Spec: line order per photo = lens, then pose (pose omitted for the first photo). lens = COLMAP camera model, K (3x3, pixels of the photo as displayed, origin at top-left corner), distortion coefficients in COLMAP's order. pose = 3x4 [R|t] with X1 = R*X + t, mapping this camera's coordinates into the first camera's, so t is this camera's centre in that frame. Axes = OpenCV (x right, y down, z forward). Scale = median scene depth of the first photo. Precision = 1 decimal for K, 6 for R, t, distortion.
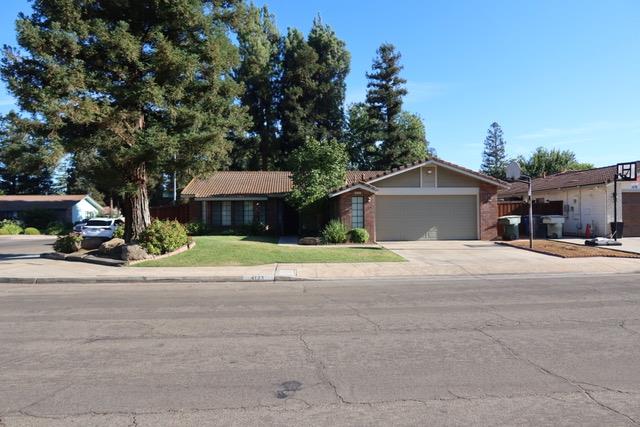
lens RADIAL K [[438.3, 0, 317.5], [0, 438.3, 215.0], [0, 0, 1]] dist [-0.021627, 0.003037]
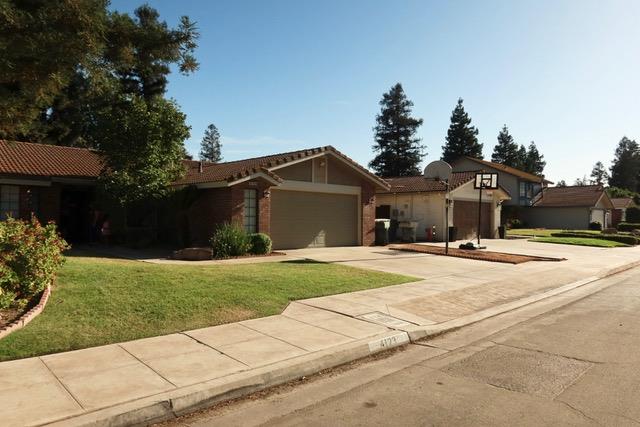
lens RADIAL K [[438.3, 0, 317.5], [0, 438.3, 215.0], [0, 0, 1]] dist [-0.021627, 0.003037]
pose [[0.763858, 0.022701, 0.644985, -0.299728], [-0.021705, 0.999719, -0.009481, 0.005455], [-0.645019, -0.006758, 0.764136, 0.402822]]
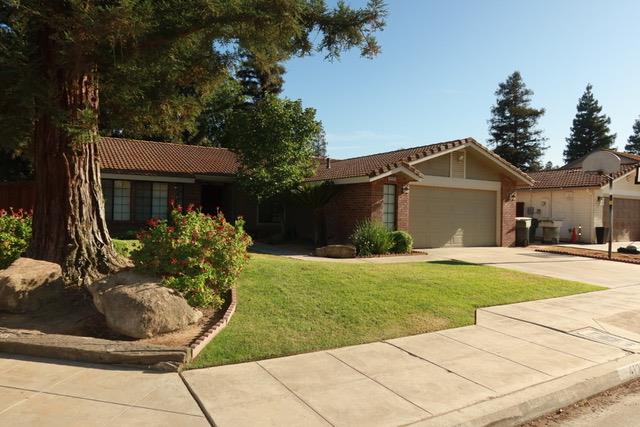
lens RADIAL K [[436.6, 0, 321.2], [0, 436.6, 220.9], [0, 0, 1]] dist [-0.025613, 0.001857]
pose [[0.884958, 0.019443, 0.465265, -0.334927], [-0.030697, 0.999391, 0.016623, 0.007272], [-0.464658, -0.028992, 0.885015, 0.468167]]
